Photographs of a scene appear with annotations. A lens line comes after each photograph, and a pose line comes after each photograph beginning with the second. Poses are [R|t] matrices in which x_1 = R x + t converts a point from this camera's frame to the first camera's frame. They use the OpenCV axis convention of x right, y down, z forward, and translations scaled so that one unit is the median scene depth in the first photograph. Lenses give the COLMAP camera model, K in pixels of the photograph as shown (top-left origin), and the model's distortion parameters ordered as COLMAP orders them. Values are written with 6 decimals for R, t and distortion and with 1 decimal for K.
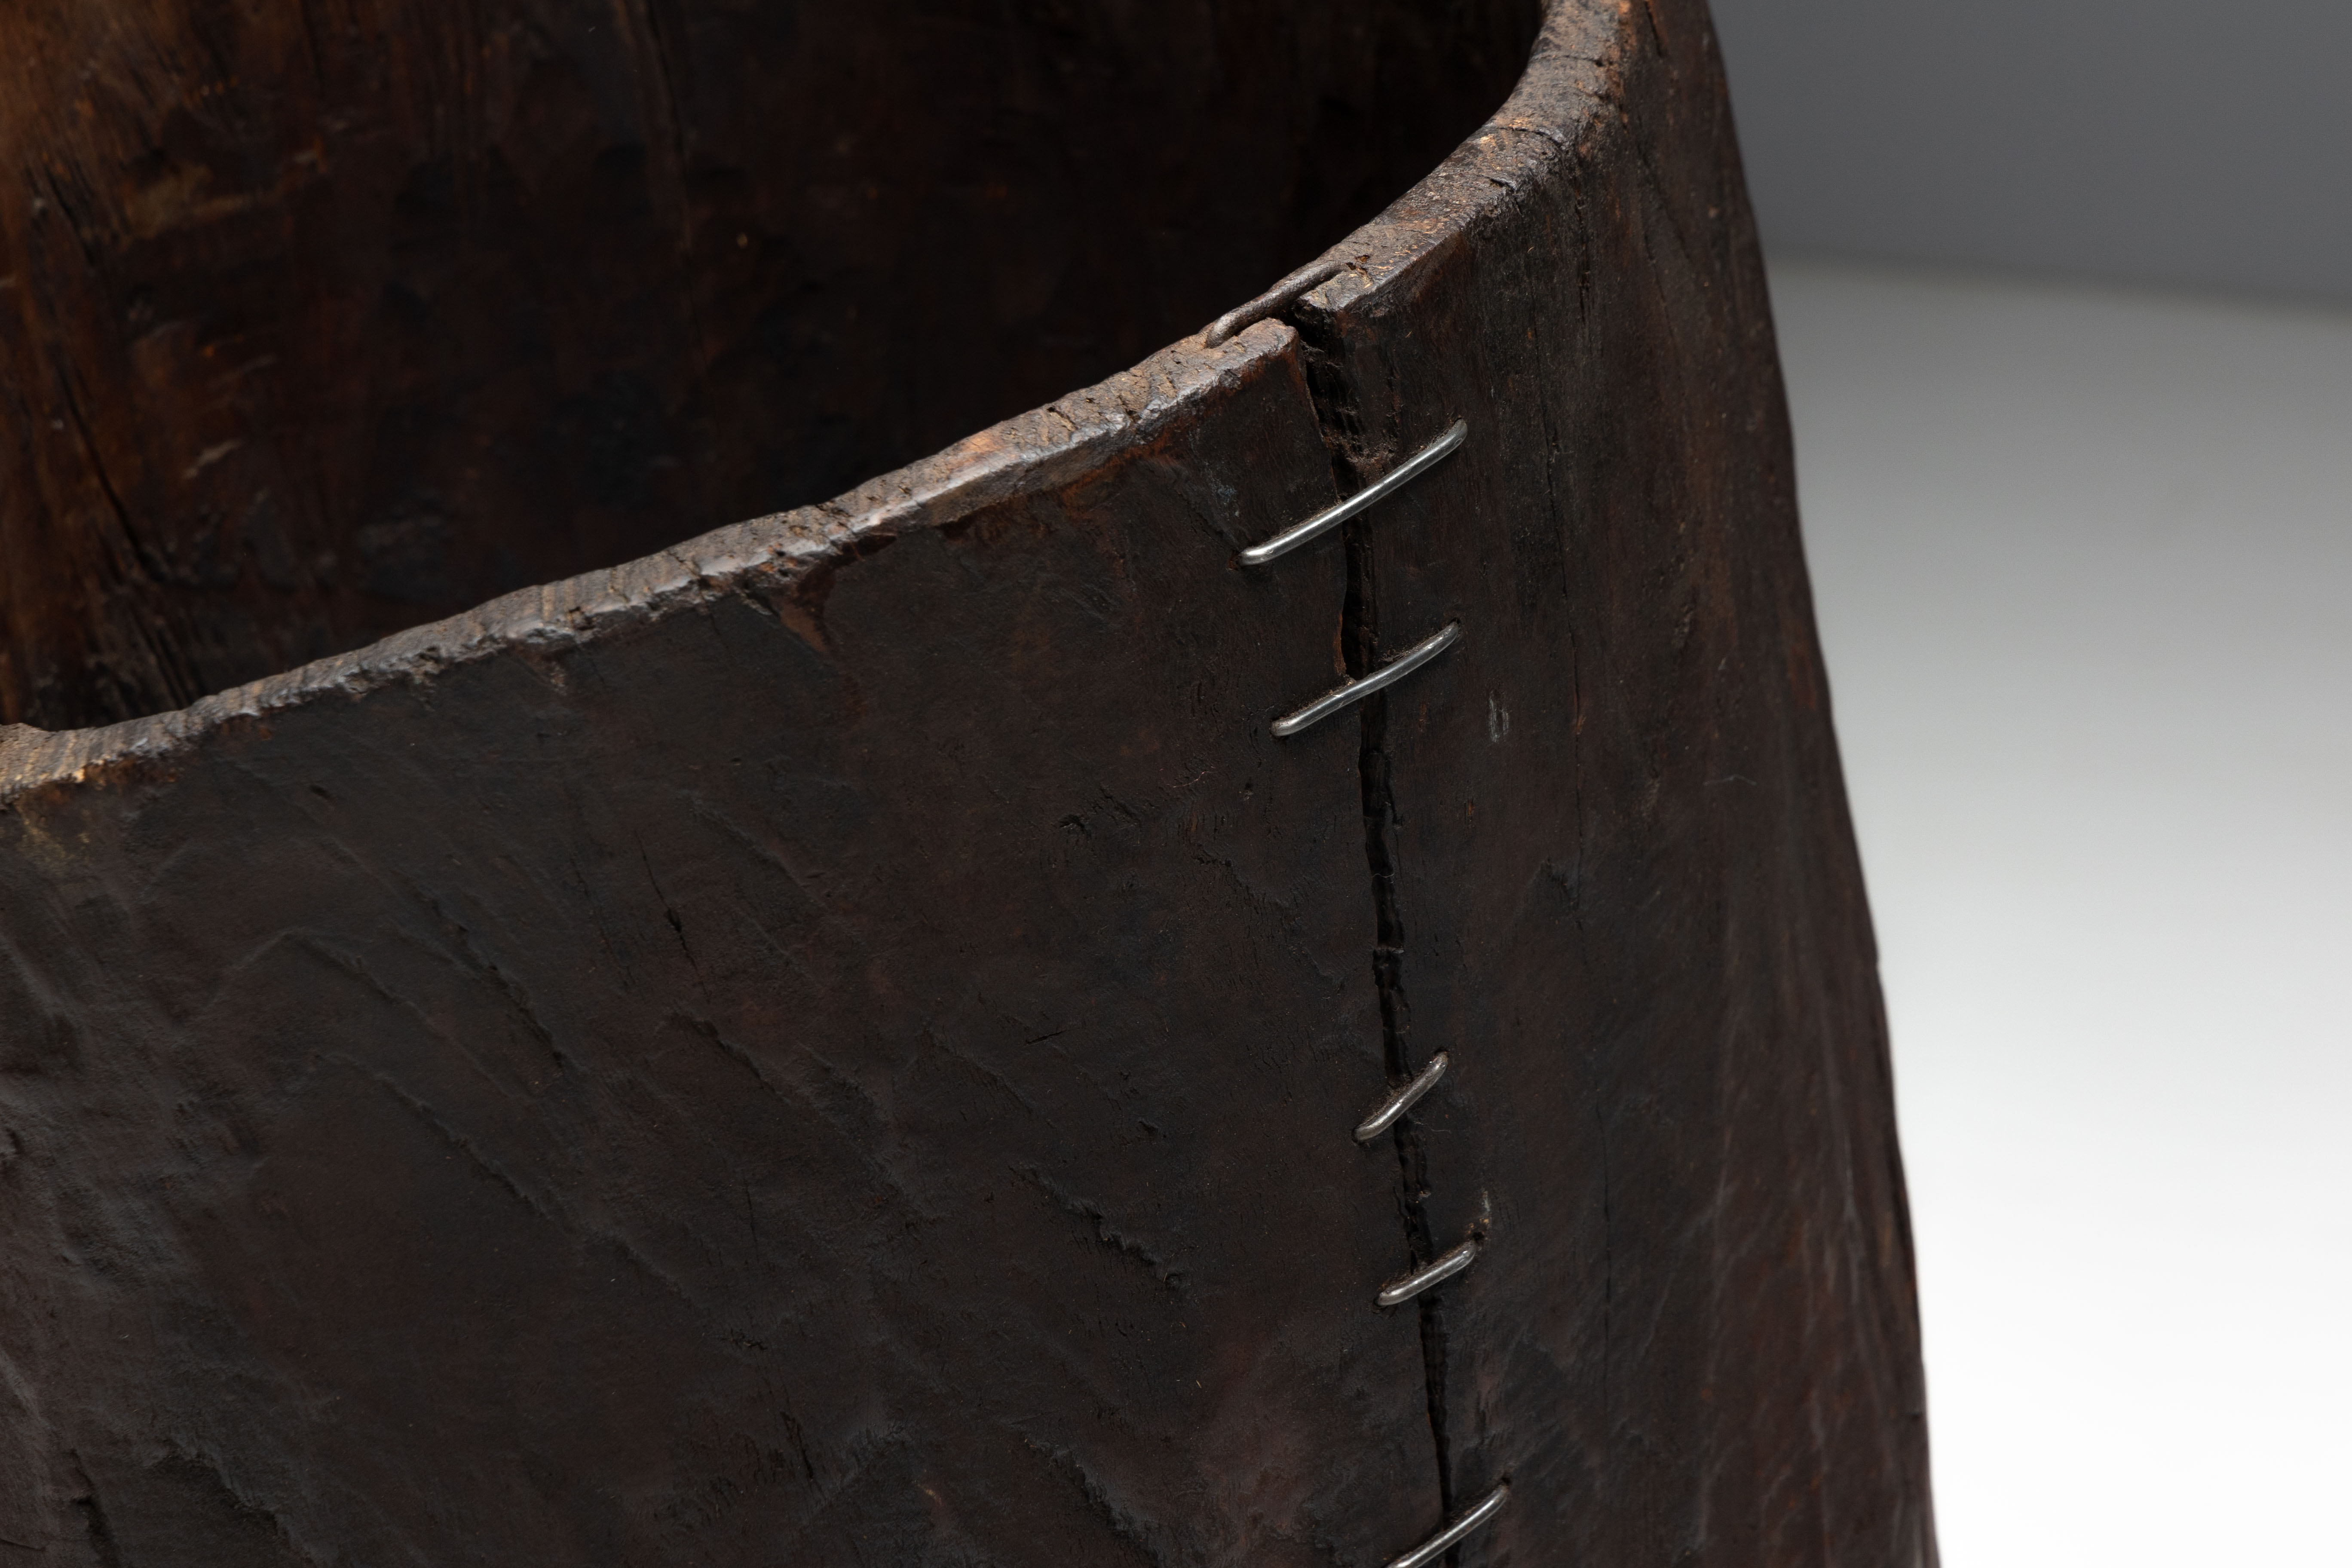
lens RADIAL K [[6846.5, 0, 1172.2], [0, 6846.5, 773.5], [0, 0, 1]] dist [0.050307, 0.000000]
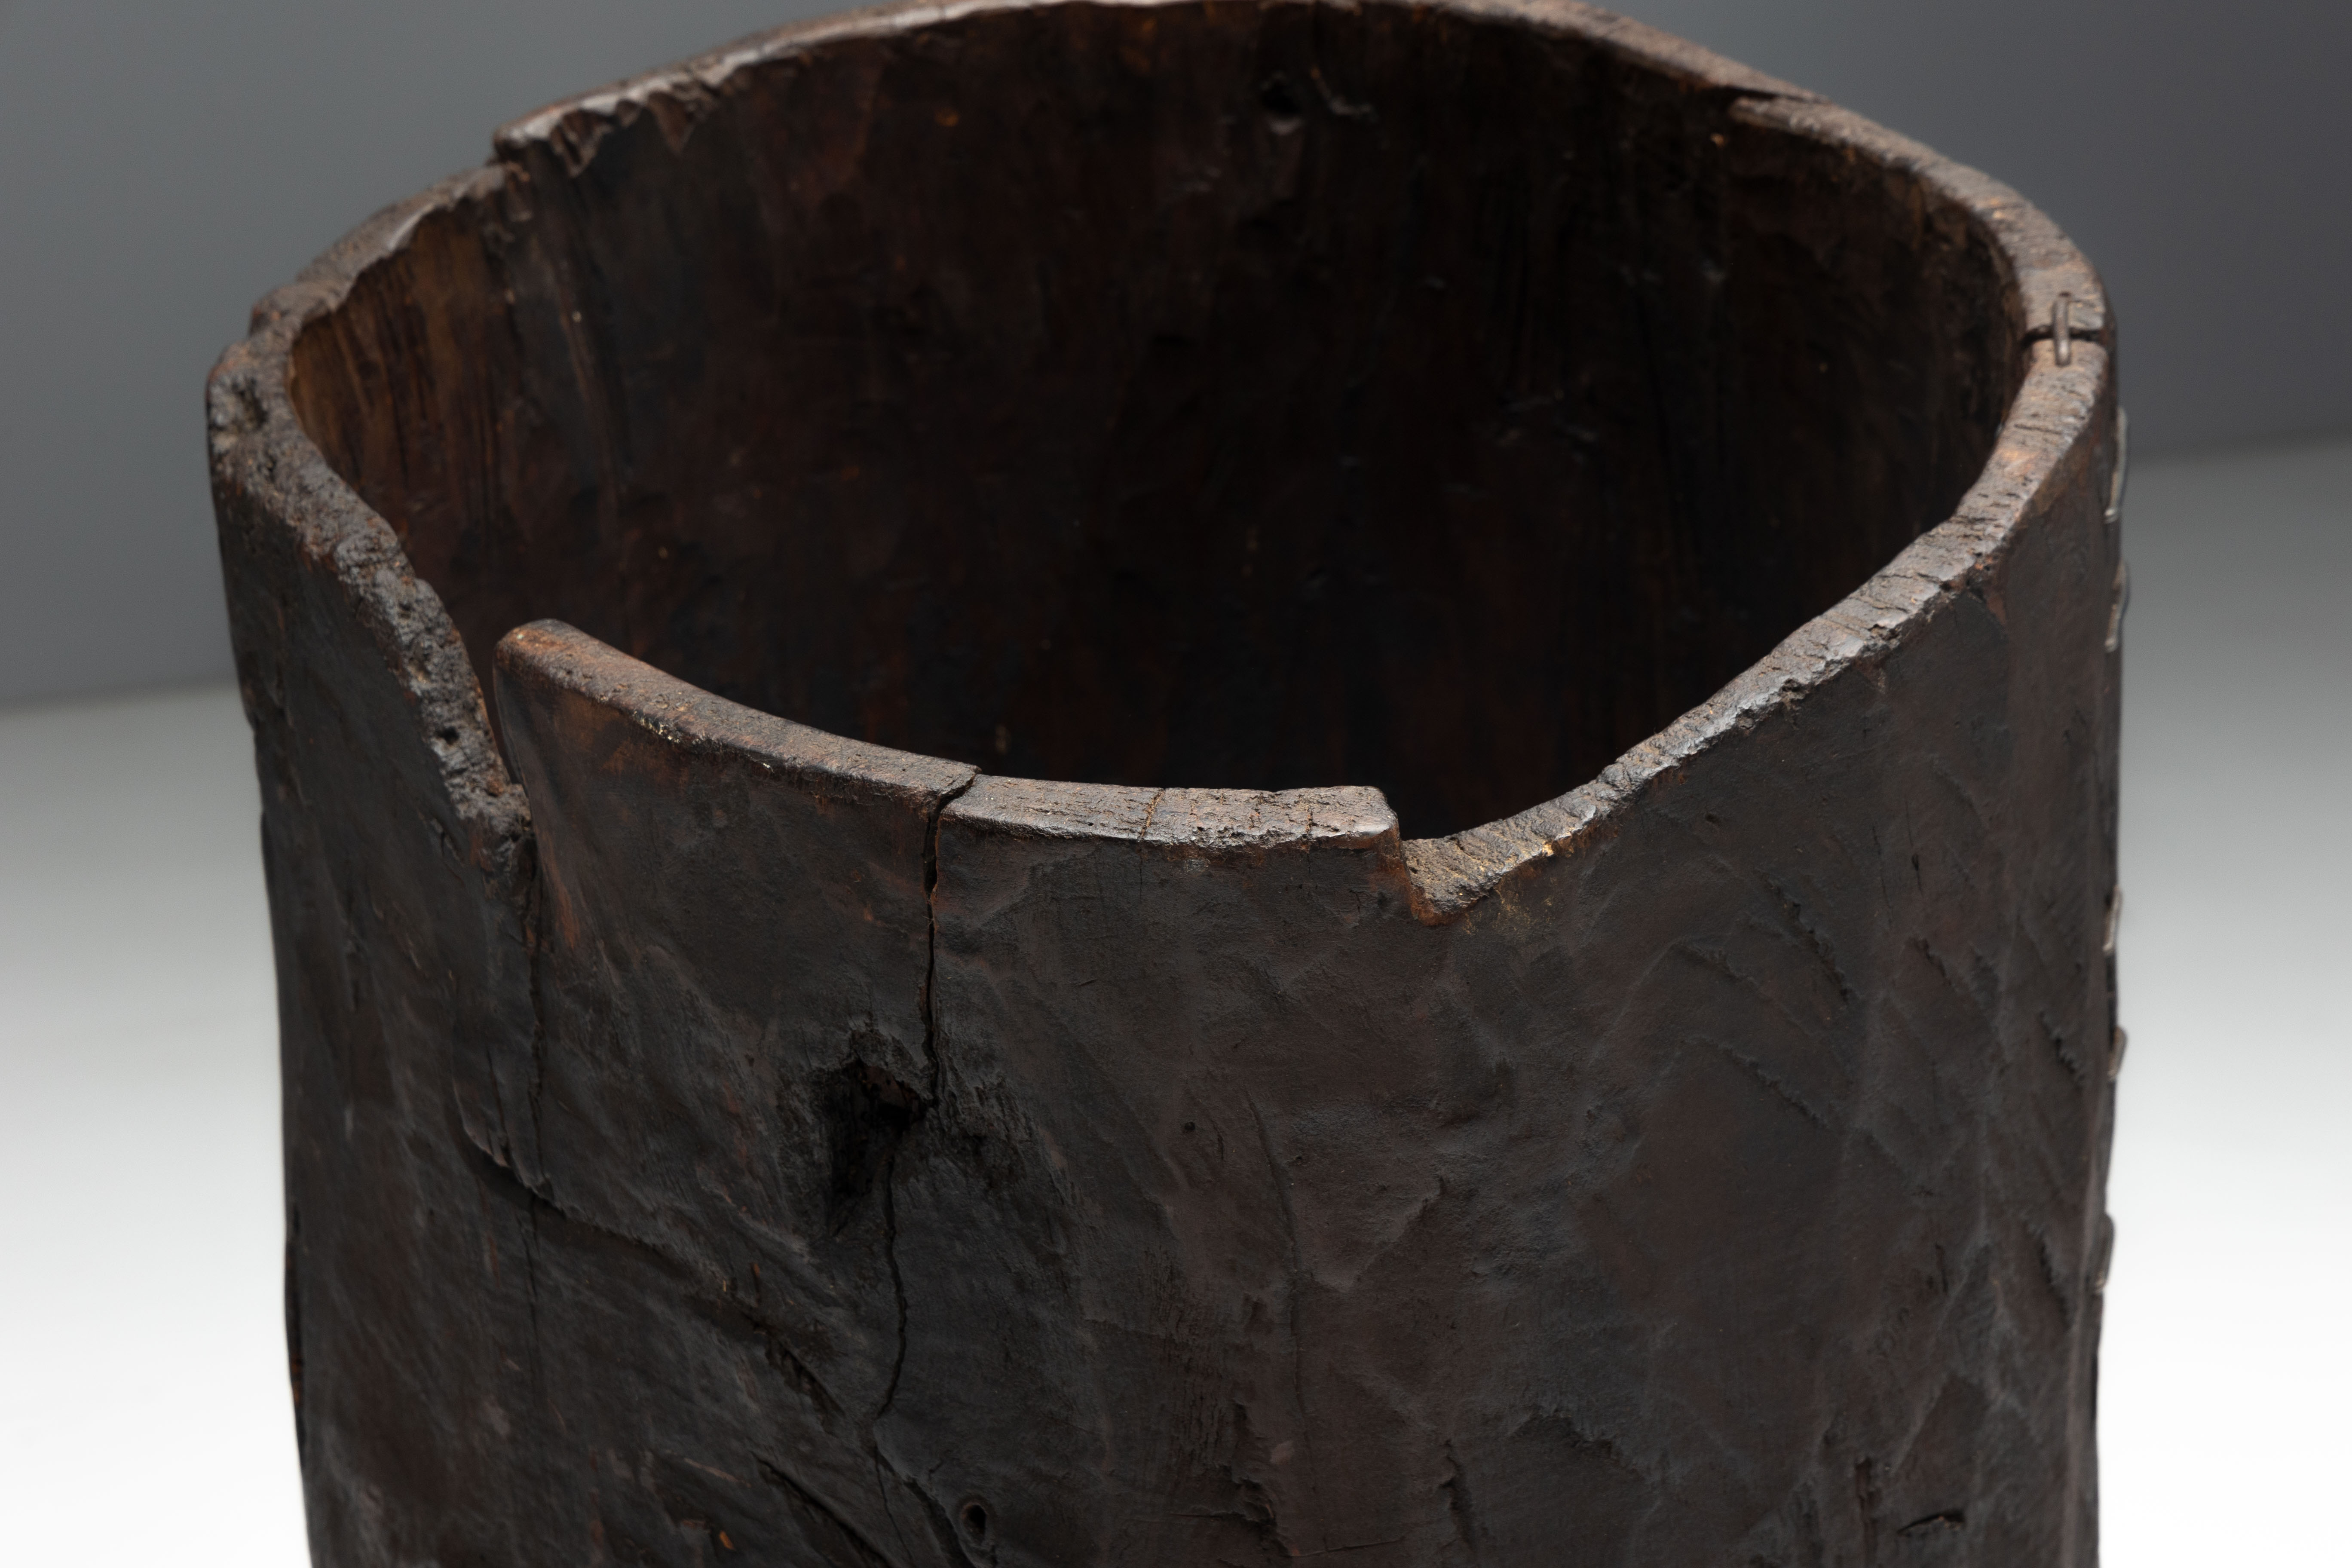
lens RADIAL K [[5265.4, 0, 1193.2], [0, 5265.4, 802.5], [0, 0, 1]] dist [0.066407, 0.000000]
pose [[0.797825, -0.211496, 0.564575, -0.723045], [0.244683, 0.969447, 0.017393, -0.038916], [-0.551004, 0.124266, 0.825198, 0.254426]]
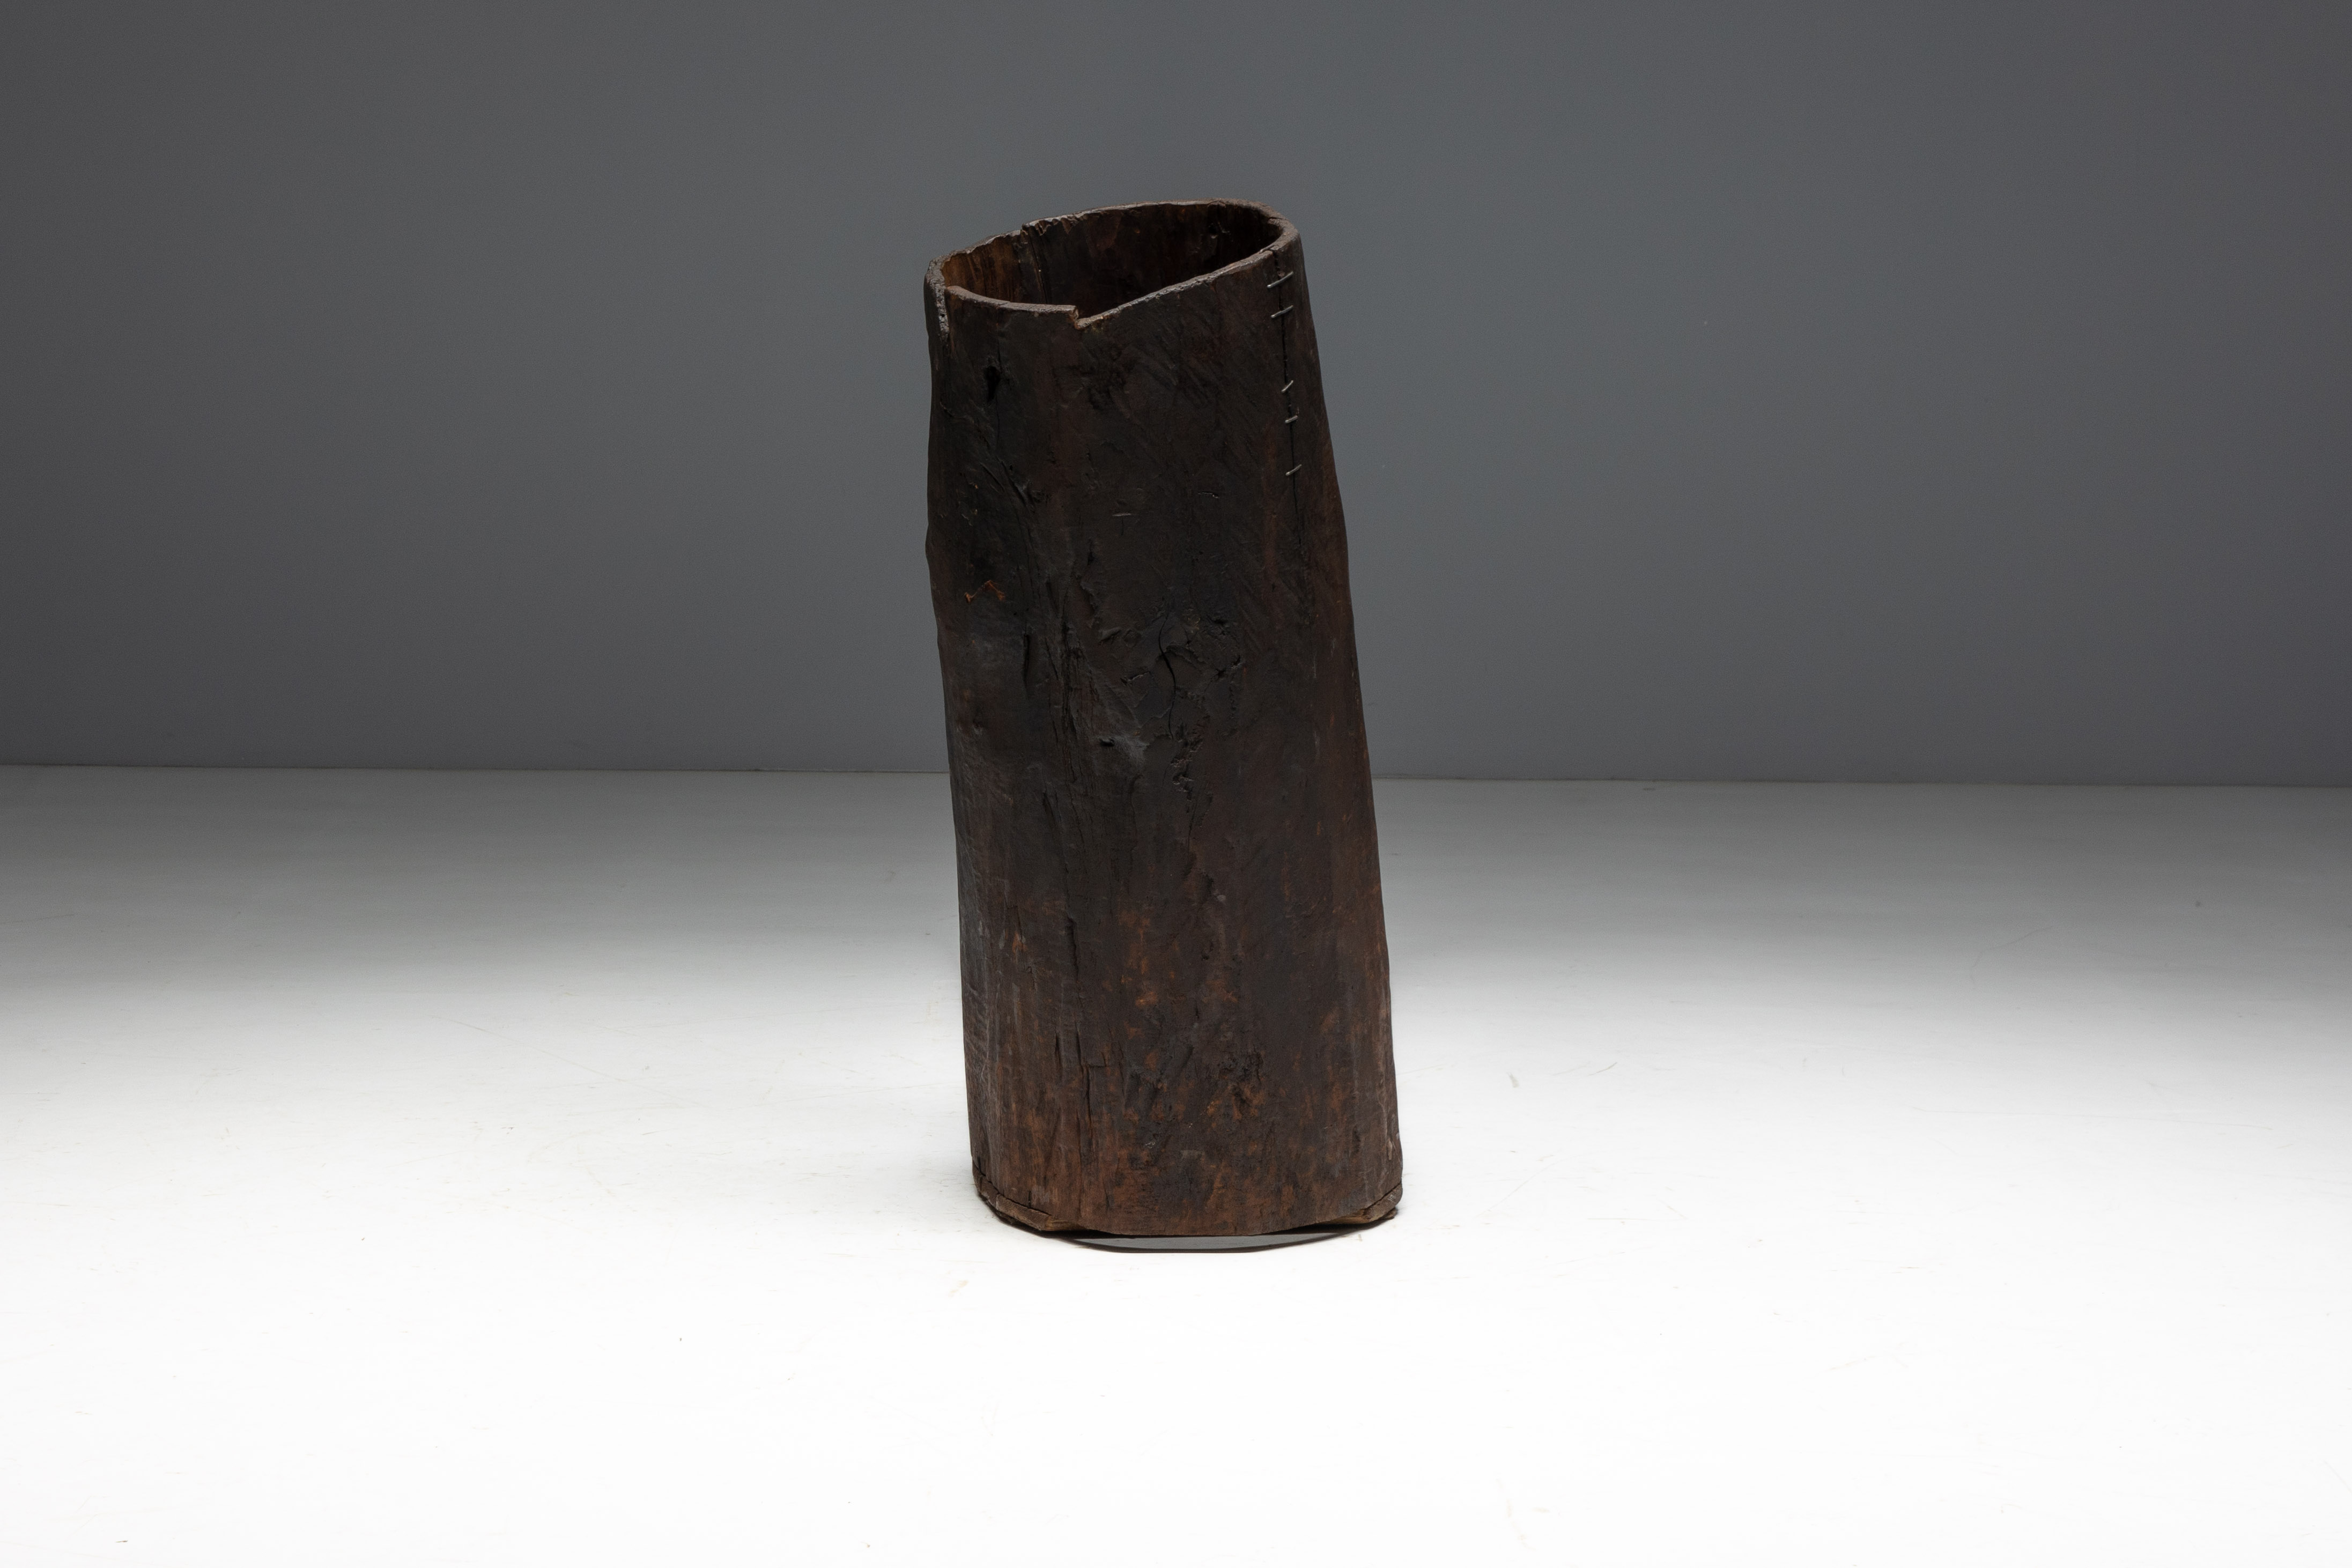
lens RADIAL K [[5696.6, 0, 1180.0], [0, 5696.6, 774.6], [0, 0, 1]] dist [0.225181, 0.000000]
pose [[0.960221, -0.045006, 0.275592, -1.543563], [0.103755, 0.973774, -0.202481, 1.469354], [-0.259251, 0.223021, 0.939708, -3.845183]]
